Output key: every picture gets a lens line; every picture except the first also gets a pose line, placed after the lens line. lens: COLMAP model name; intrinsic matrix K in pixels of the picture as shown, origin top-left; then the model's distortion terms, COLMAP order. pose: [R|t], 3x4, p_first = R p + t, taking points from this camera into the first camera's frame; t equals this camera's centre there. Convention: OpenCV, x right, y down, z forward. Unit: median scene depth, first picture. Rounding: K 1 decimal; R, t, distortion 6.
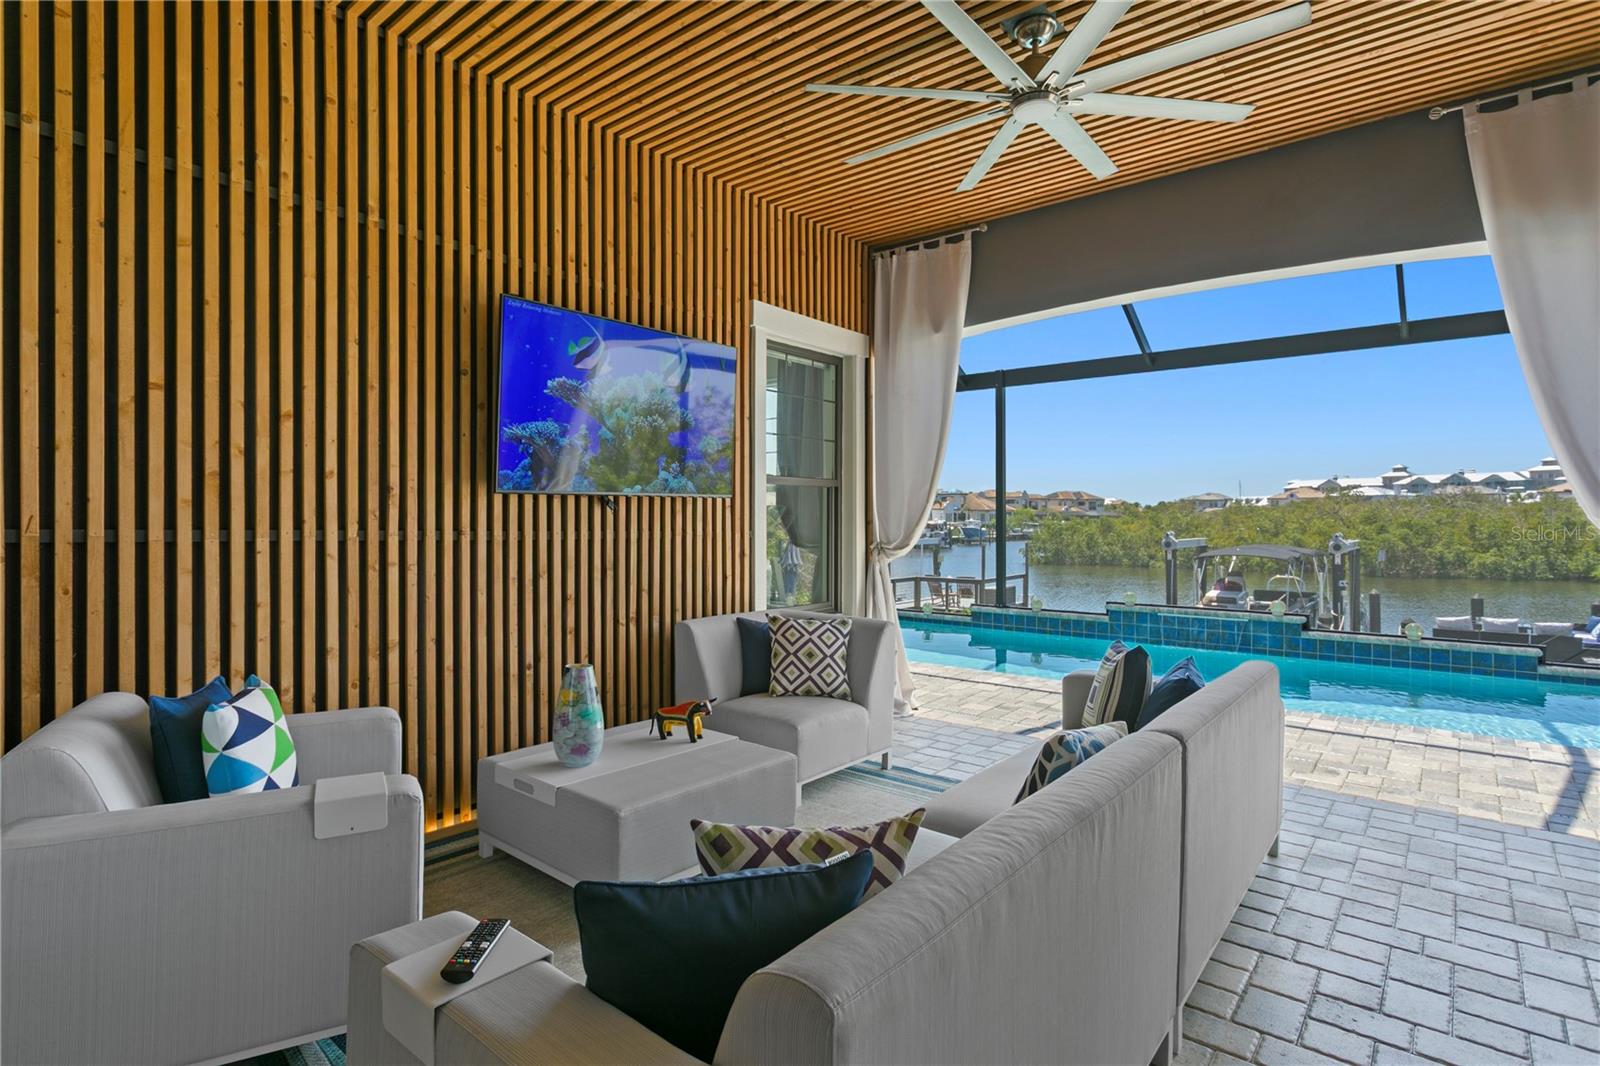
lens RADIAL K [[810.3, 0, 779.4], [0, 810.3, 517.4], [0, 0, 1]] dist [-0.014113, 0.007687]
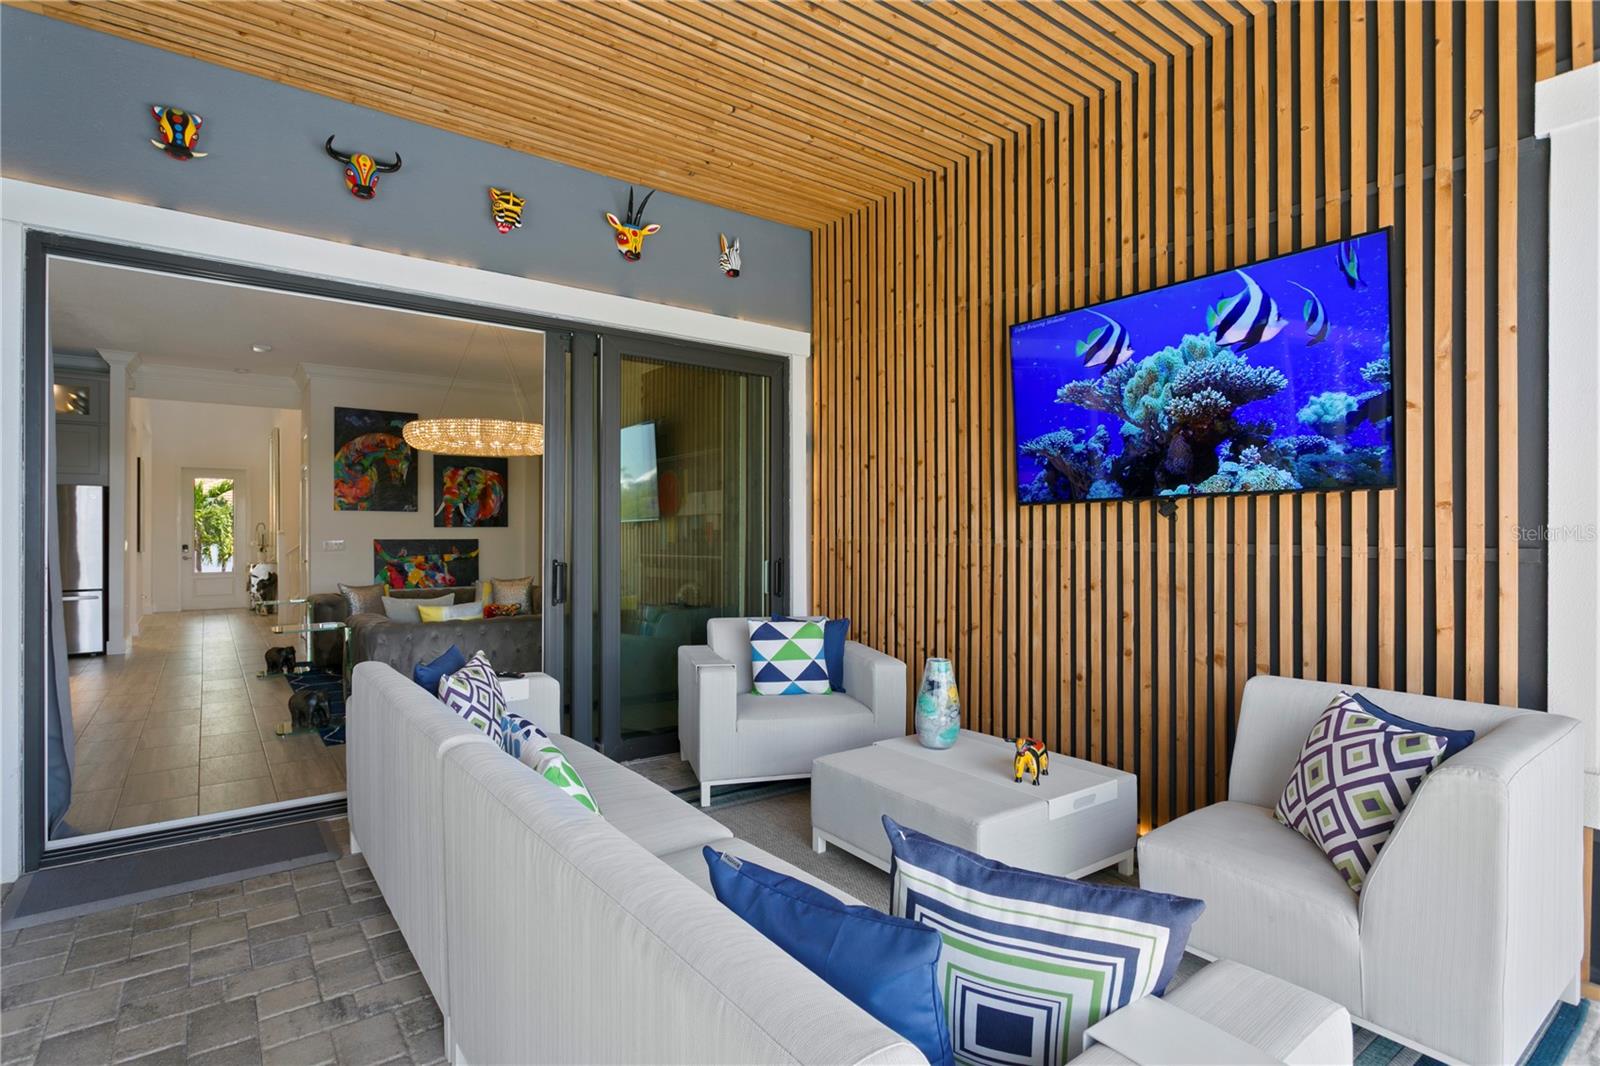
lens RADIAL K [[790.4, 0, 781.3], [0, 790.4, 534.4], [0, 0, 1]] dist [-0.003798, 0.001002]
pose [[-0.234588, -0.002894, -0.972091, 0.148616], [0.000678, 0.999995, -0.003141, 0.002419], [0.972095, -0.001396, -0.234585, 0.180045]]
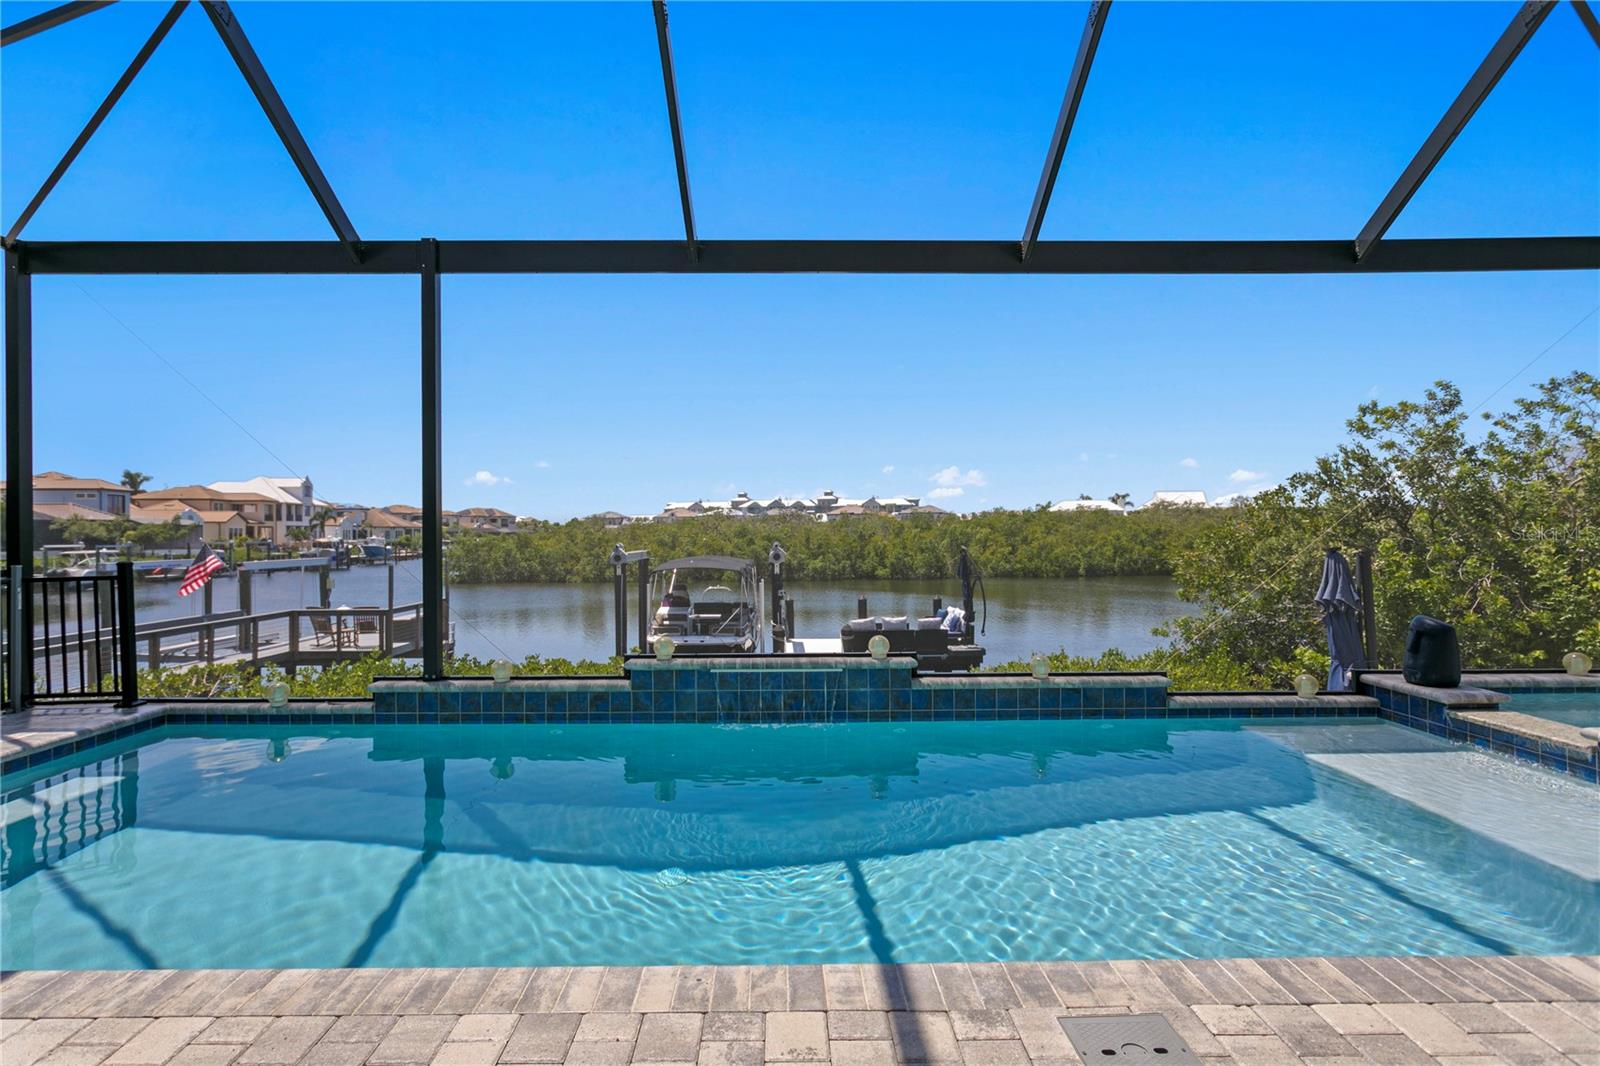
lens RADIAL K [[790.4, 0, 781.3], [0, 790.4, 534.4], [0, 0, 1]] dist [-0.003798, 0.001002]
pose [[0.759090, -0.004221, 0.650973, 0.065260], [0.004530, 0.999989, 0.001202, 0.008992], [-0.650970, 0.002037, 0.759100, 0.272608]]
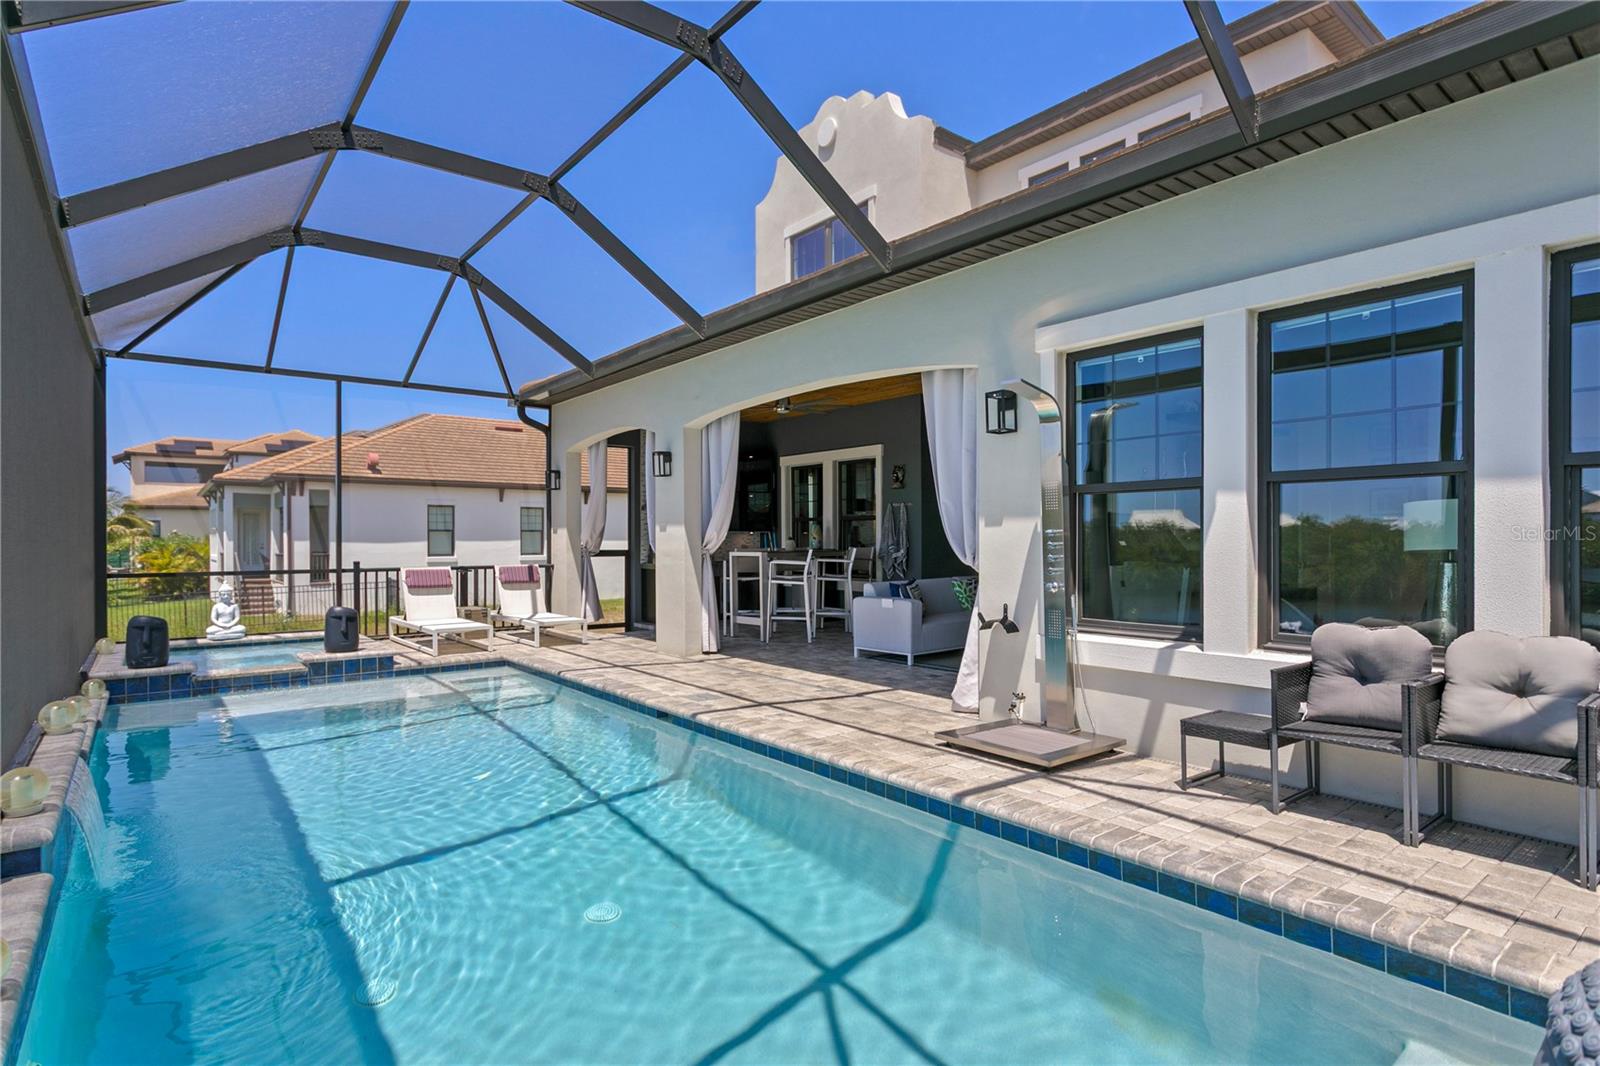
lens RADIAL K [[819.4, 0, 780.8], [0, 819.4, 541.7], [0, 0, 1]] dist [-0.002427, -0.000036]
pose [[-0.980168, 0.001328, 0.198162, 0.057747], [0.001346, 0.999999, -0.000042, 0.005643], [-0.198162, 0.000225, -0.980169, 0.676463]]
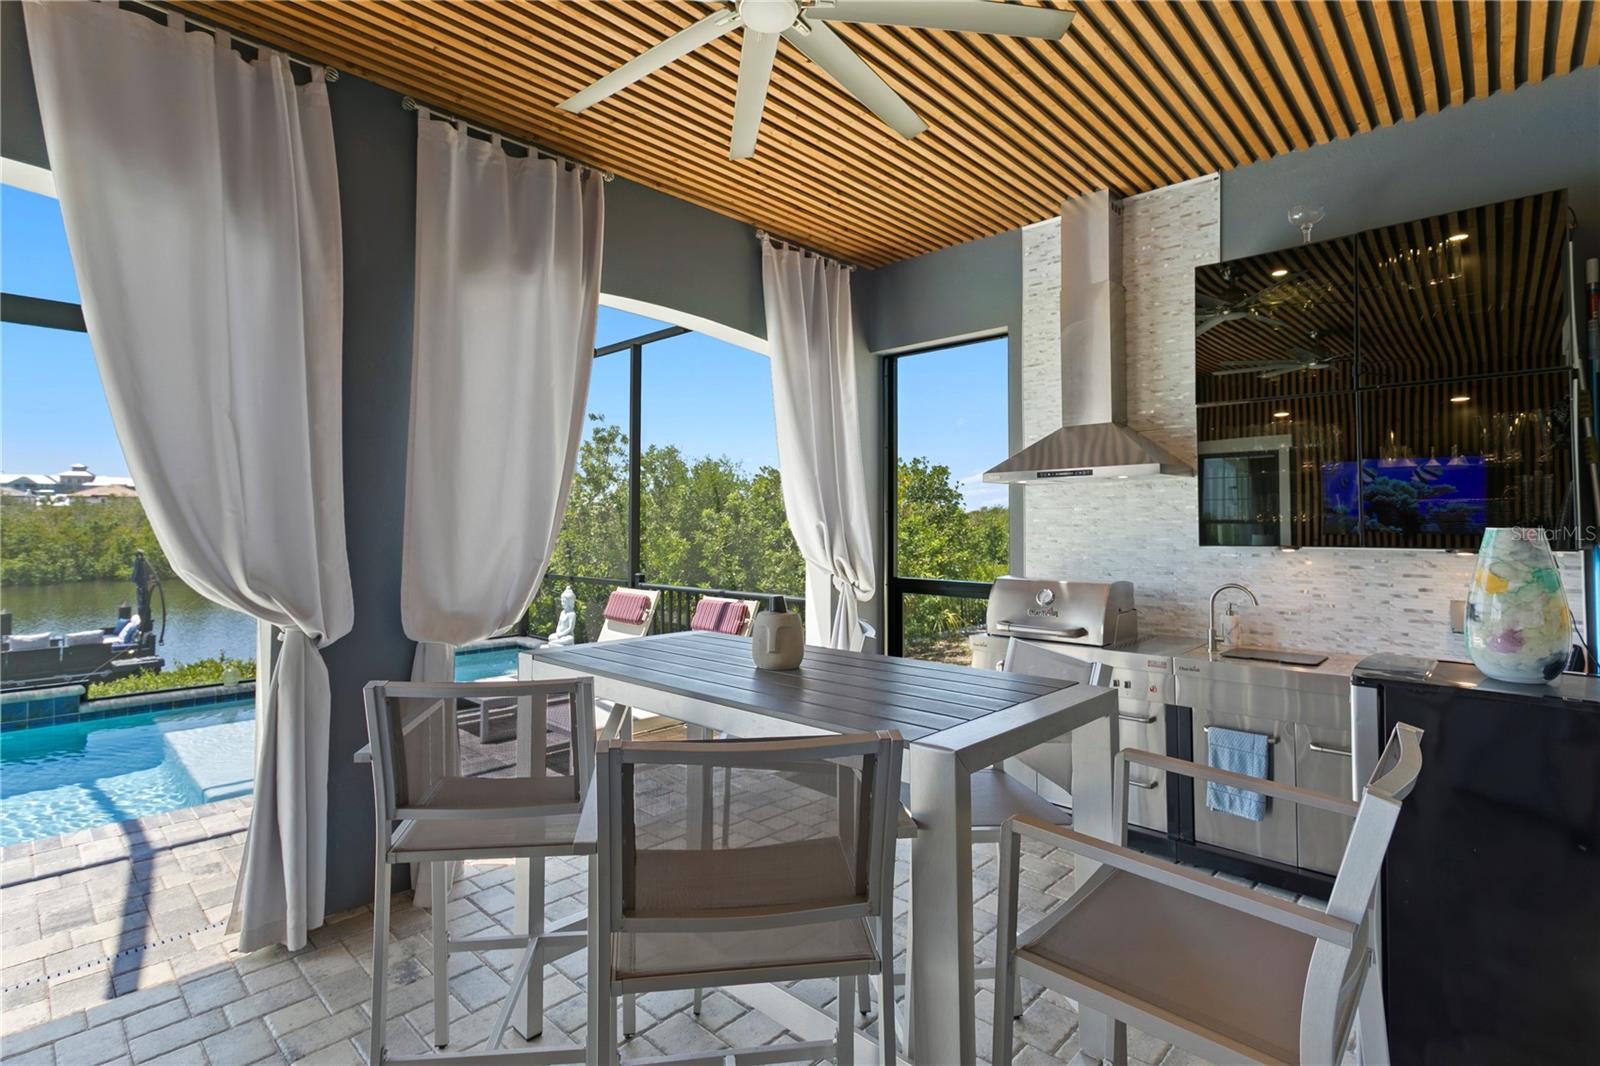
lens RADIAL K [[766.7, 0, 780.0], [0, 766.7, 502.6], [0, 0, 1]] dist [-0.000414, -0.000242]
pose [[0.065329, 0.026749, 0.997505, 0.056278], [-0.004548, 0.999638, -0.026508, -0.008906], [-0.997853, -0.002805, 0.065427, 0.068900]]
